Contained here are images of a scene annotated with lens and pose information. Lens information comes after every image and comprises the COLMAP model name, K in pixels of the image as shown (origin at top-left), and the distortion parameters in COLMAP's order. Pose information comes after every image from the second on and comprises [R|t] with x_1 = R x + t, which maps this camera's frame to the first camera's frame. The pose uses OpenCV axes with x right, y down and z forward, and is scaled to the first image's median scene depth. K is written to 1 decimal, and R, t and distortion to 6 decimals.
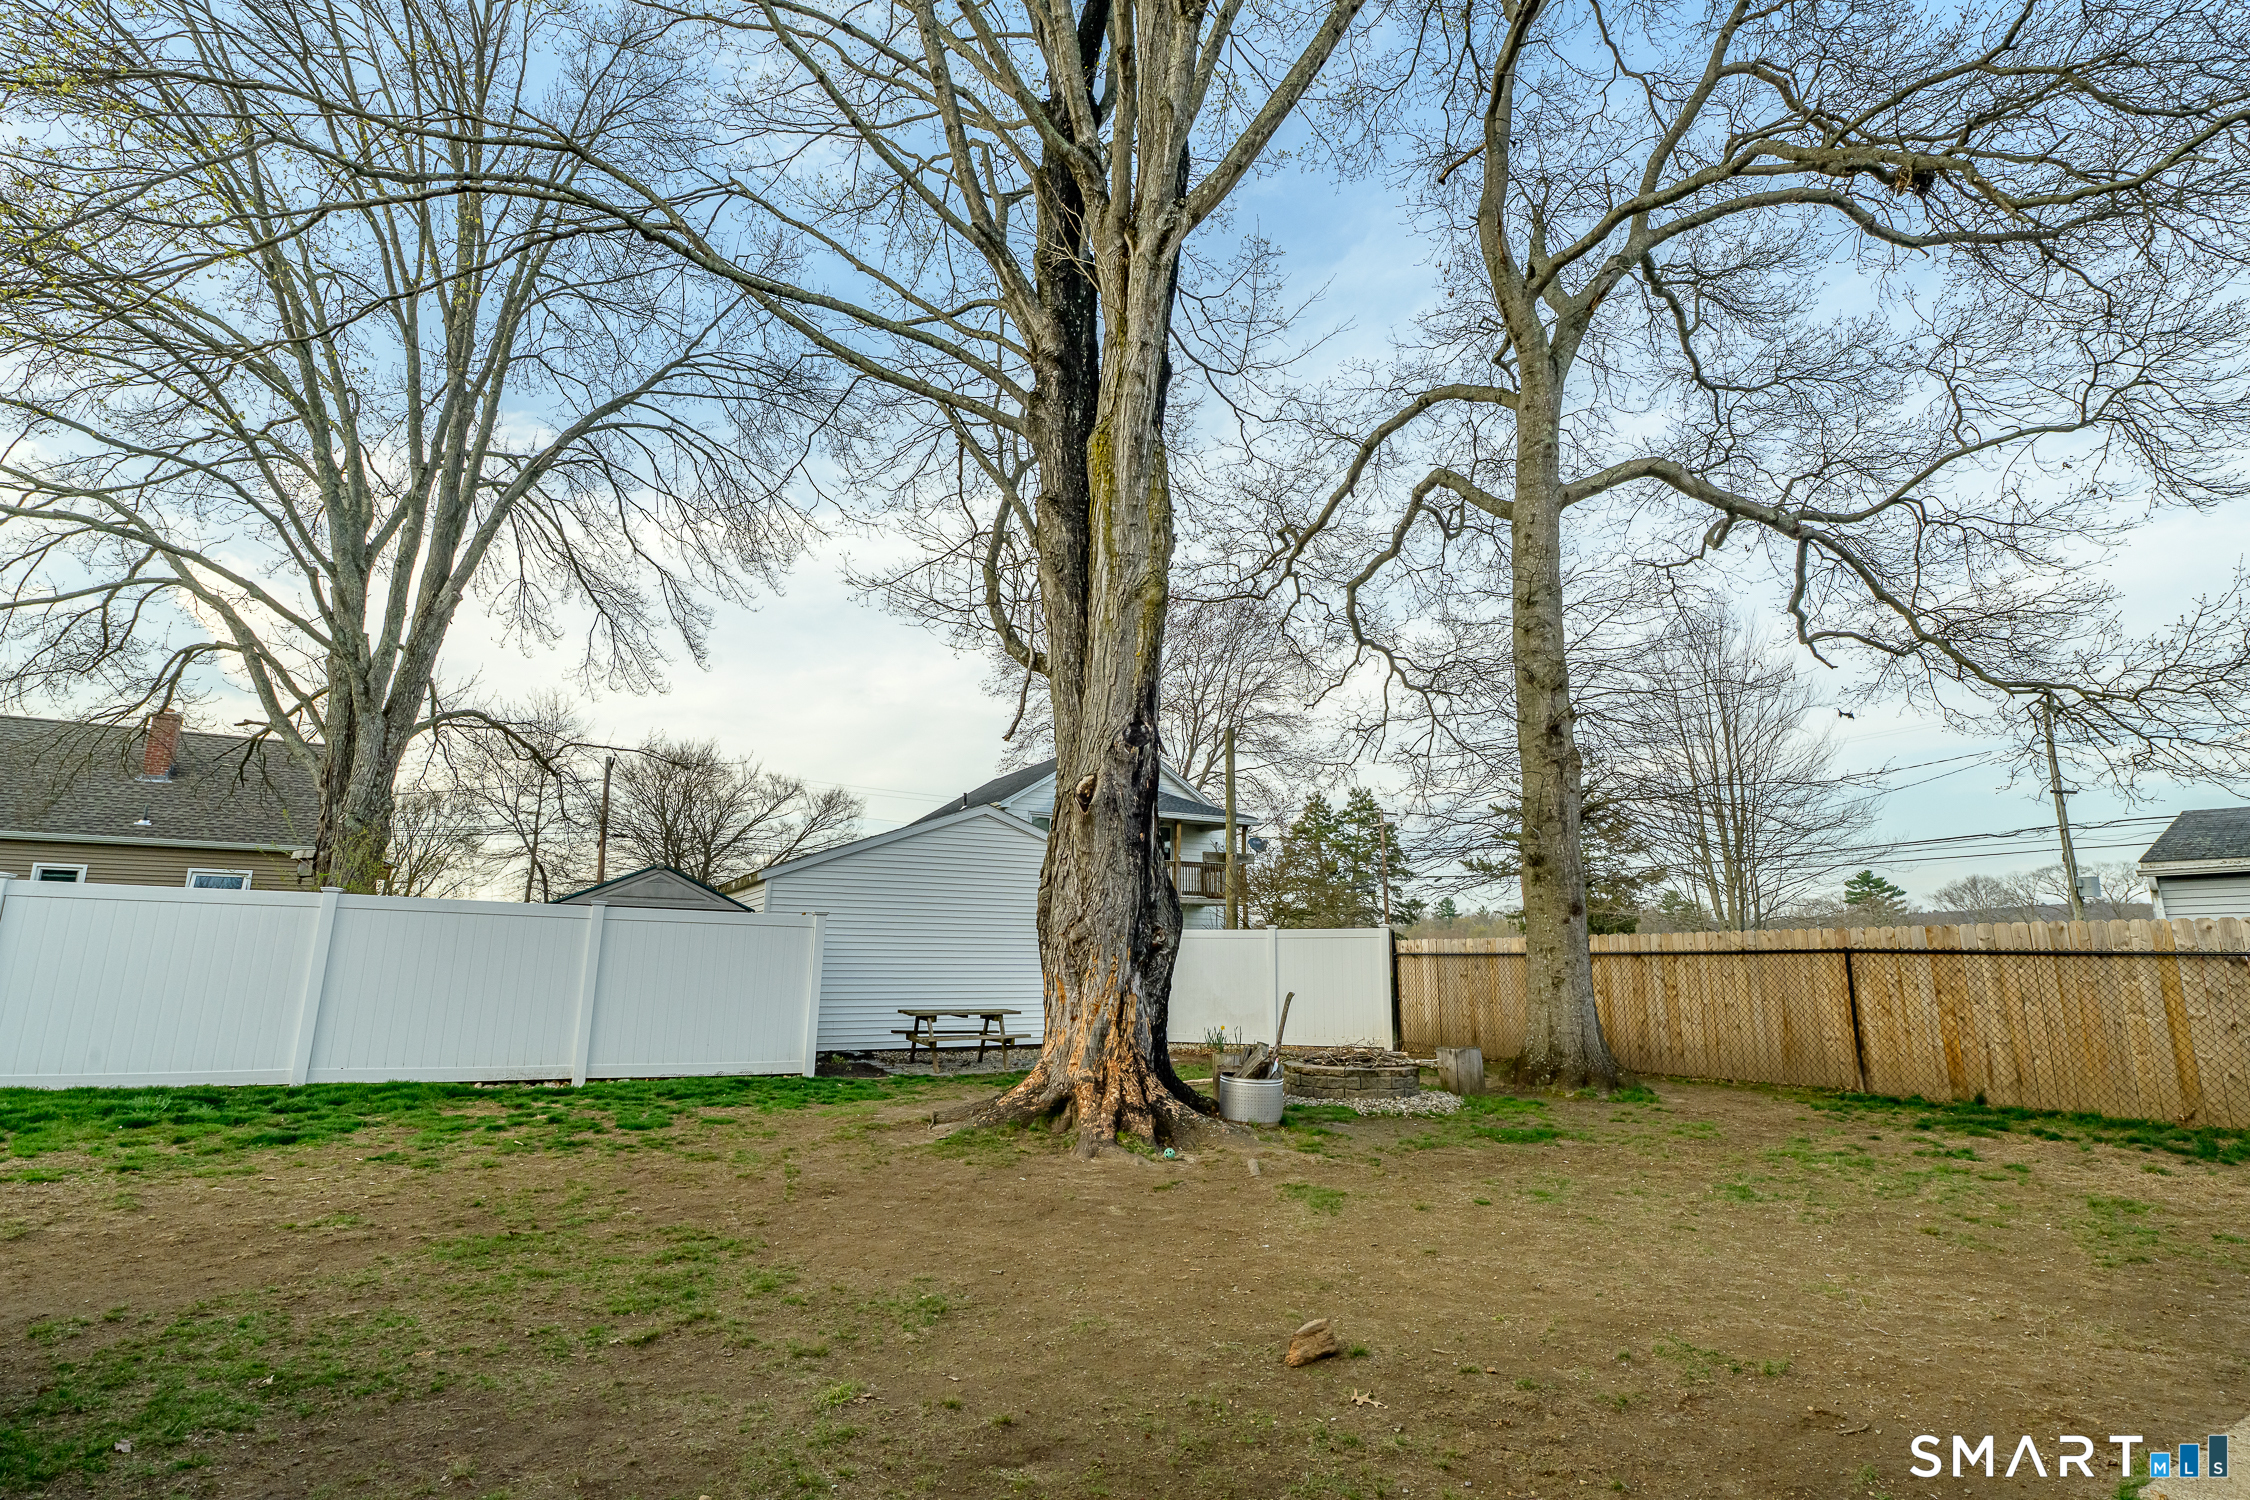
lens RADIAL K [[1082.4, 0, 1121.0], [0, 1082.4, 746.8], [0, 0, 1]] dist [-0.003491, -0.000963]
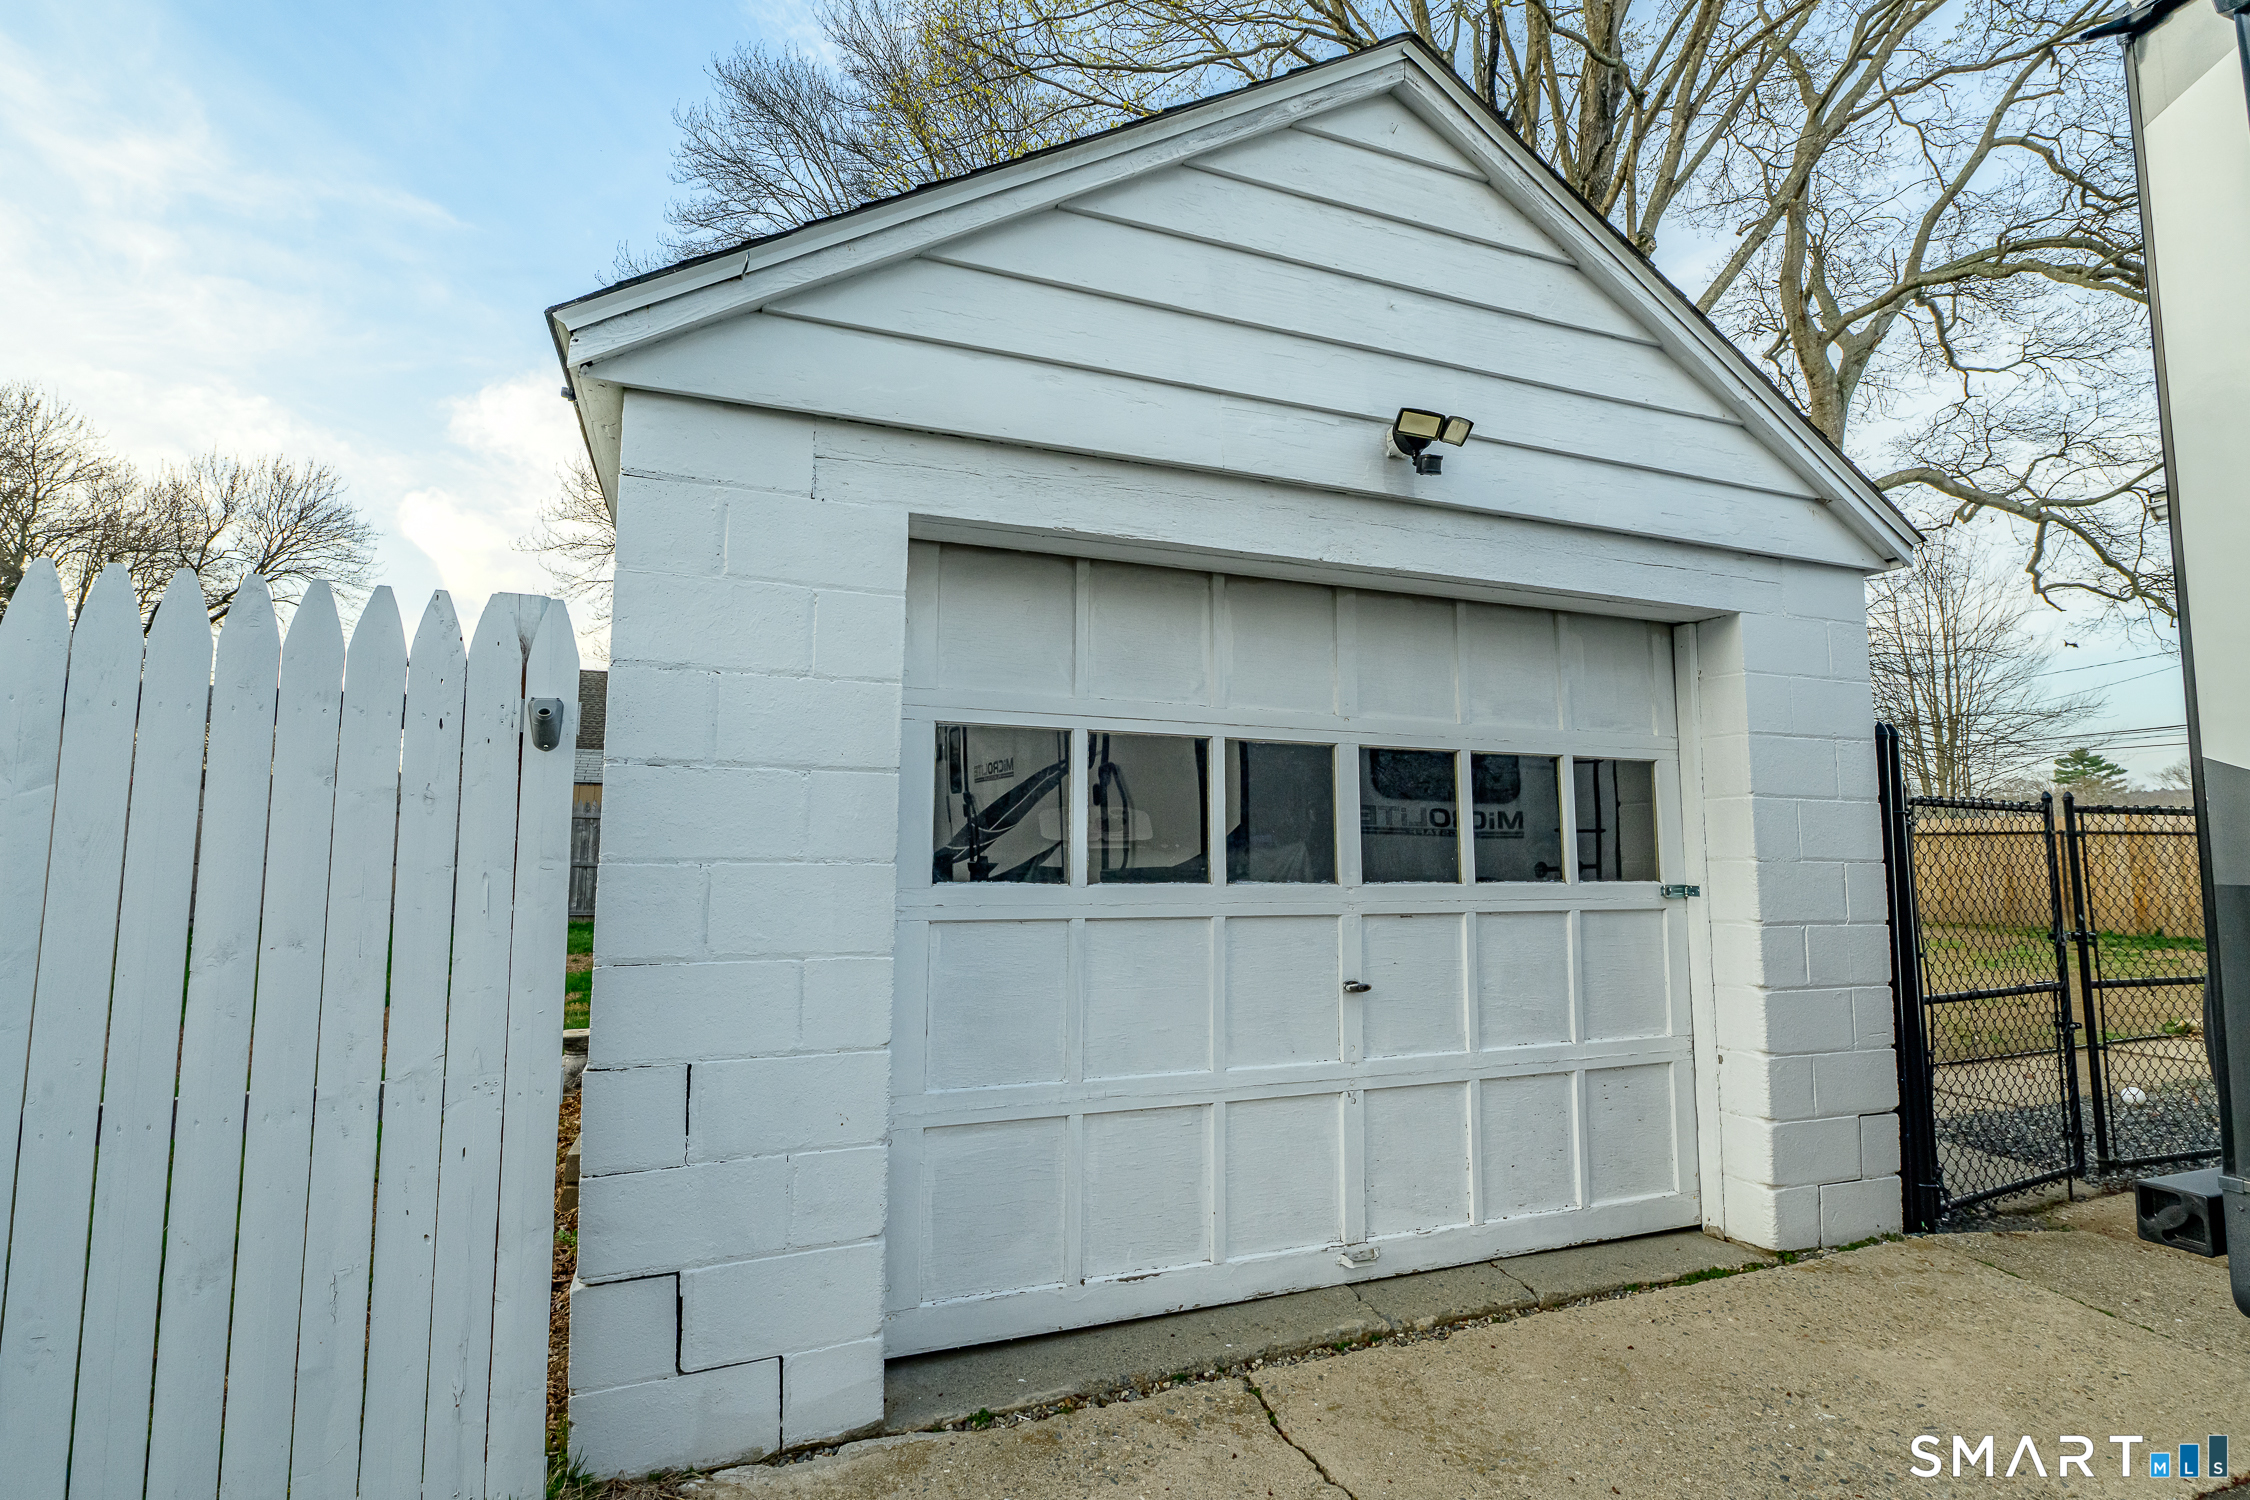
lens RADIAL K [[988.2, 0, 1142.8], [0, 988.2, 757.2], [0, 0, 1]] dist [-0.005313, -0.001547]
pose [[0.986843, -0.014106, -0.161068, -0.295417], [0.031641, 0.993774, 0.106825, -0.079751], [0.158558, -0.110516, 0.981145, -0.425768]]
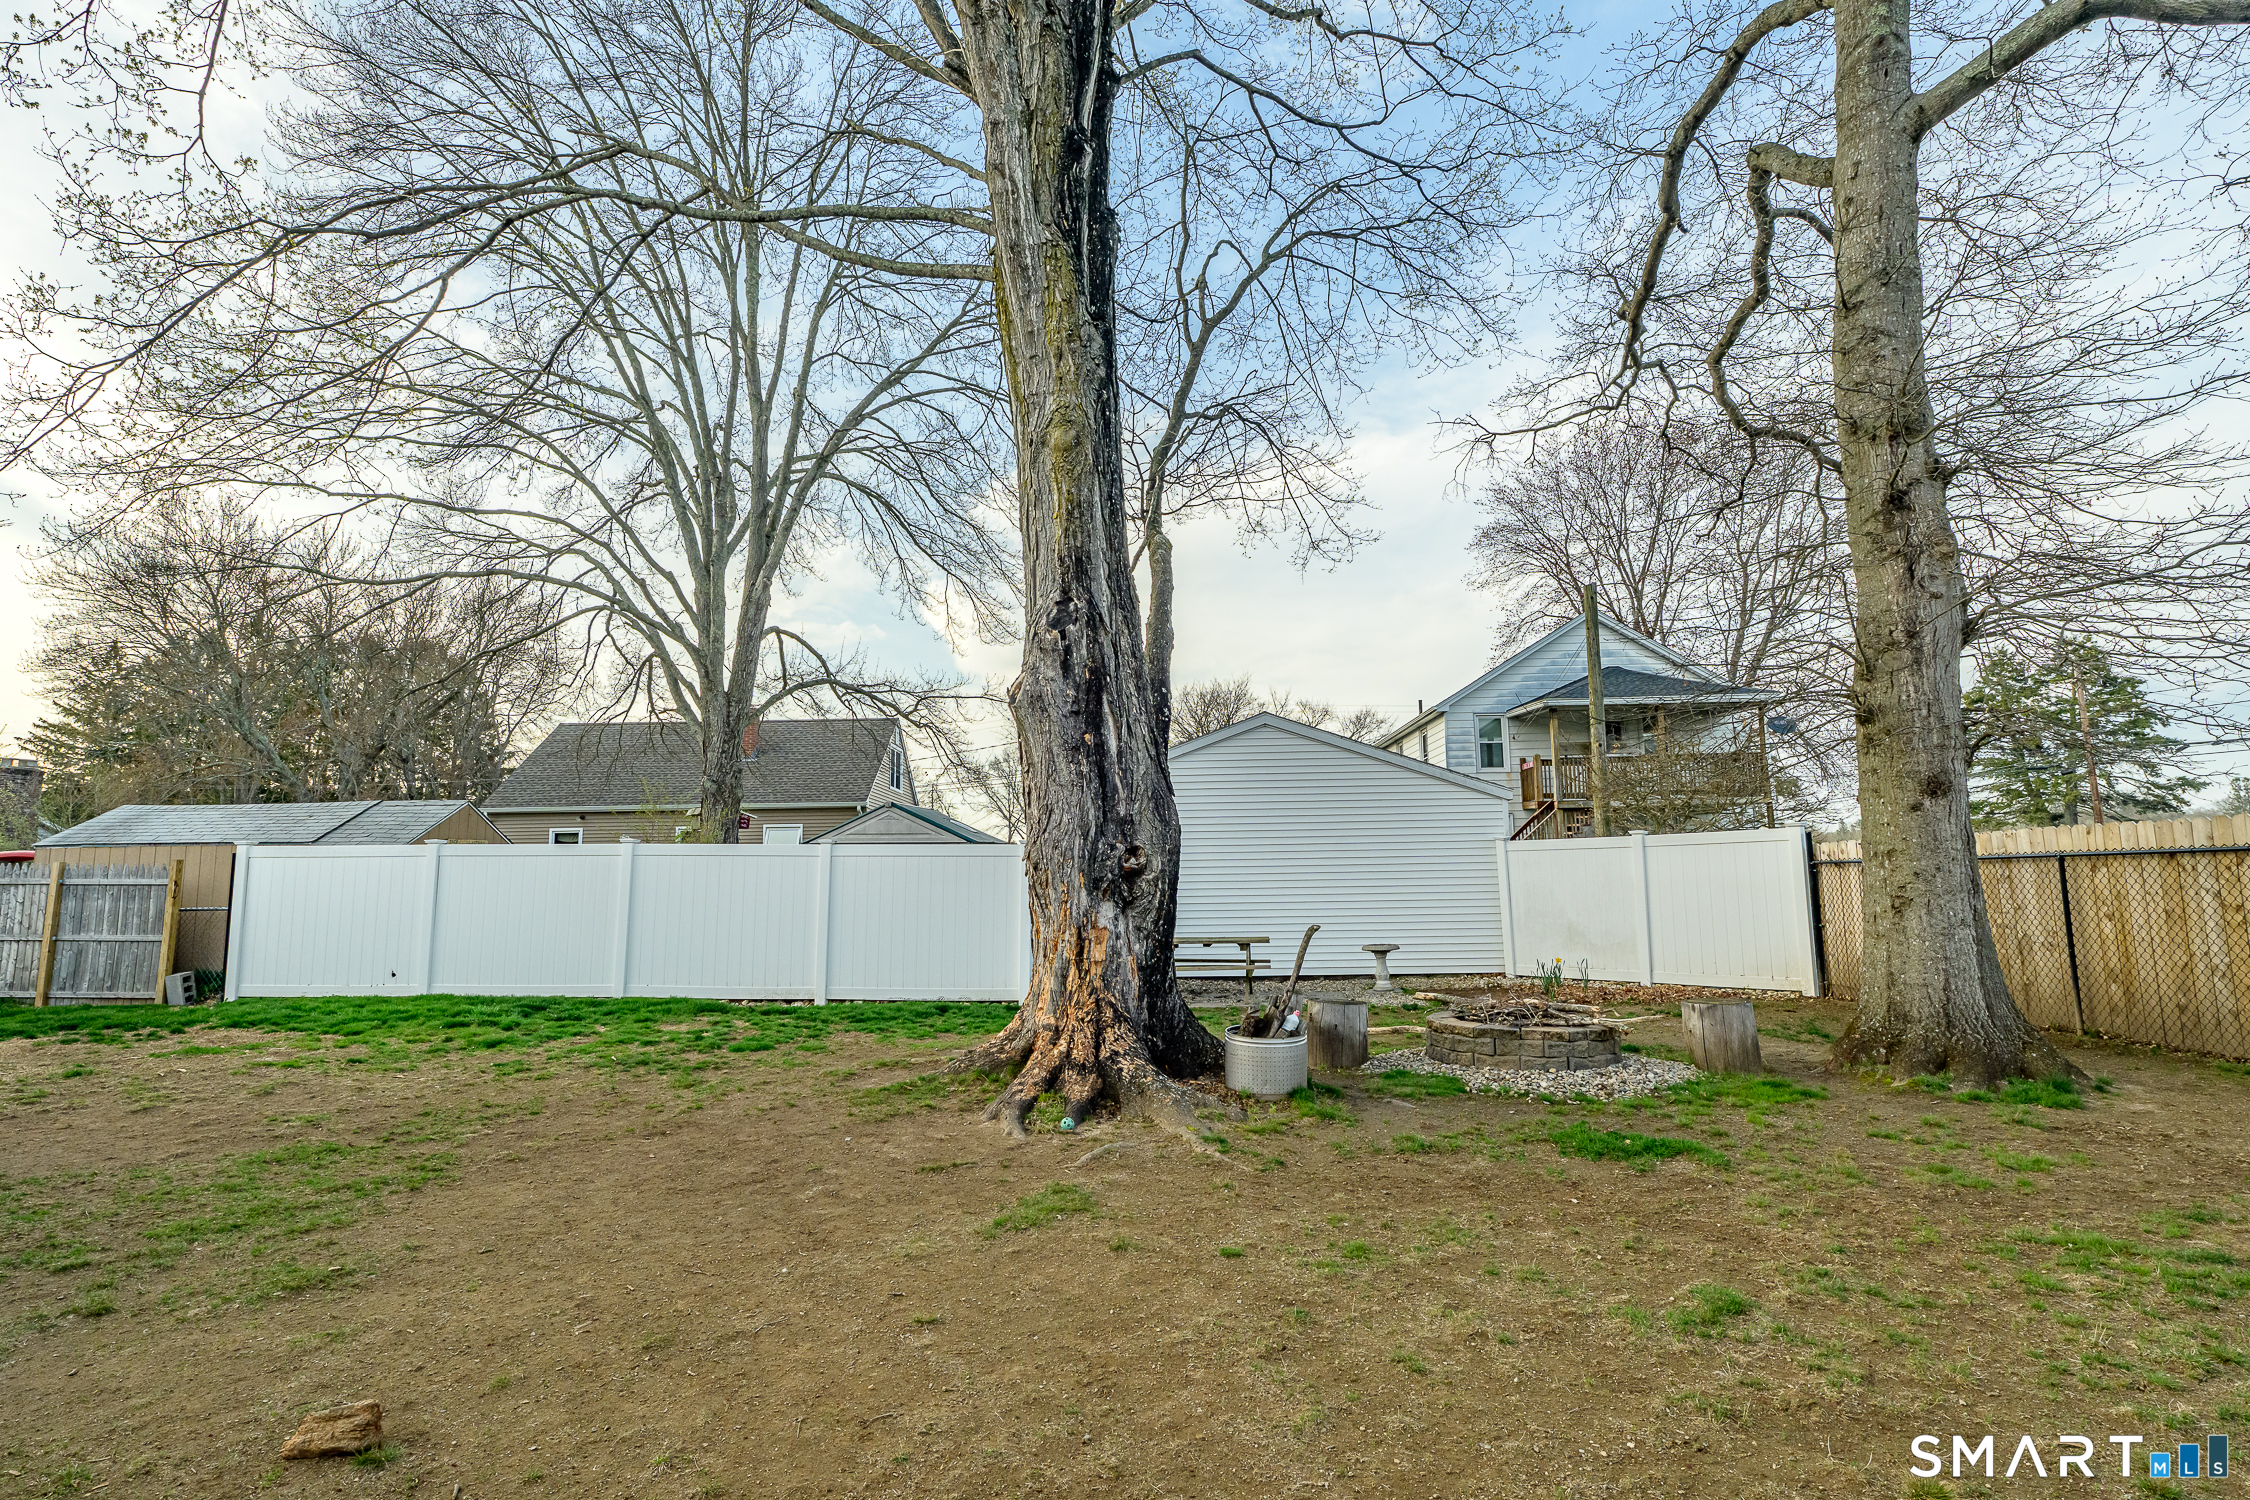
lens RADIAL K [[1078.5, 0, 1115.6], [0, 1078.5, 755.8], [0, 0, 1]] dist [-0.004323, -0.000963]
pose [[0.845645, -0.082638, -0.527311, 0.272406], [0.124949, 0.991140, 0.045053, 0.036245], [0.518915, -0.103986, 0.848477, 0.186960]]
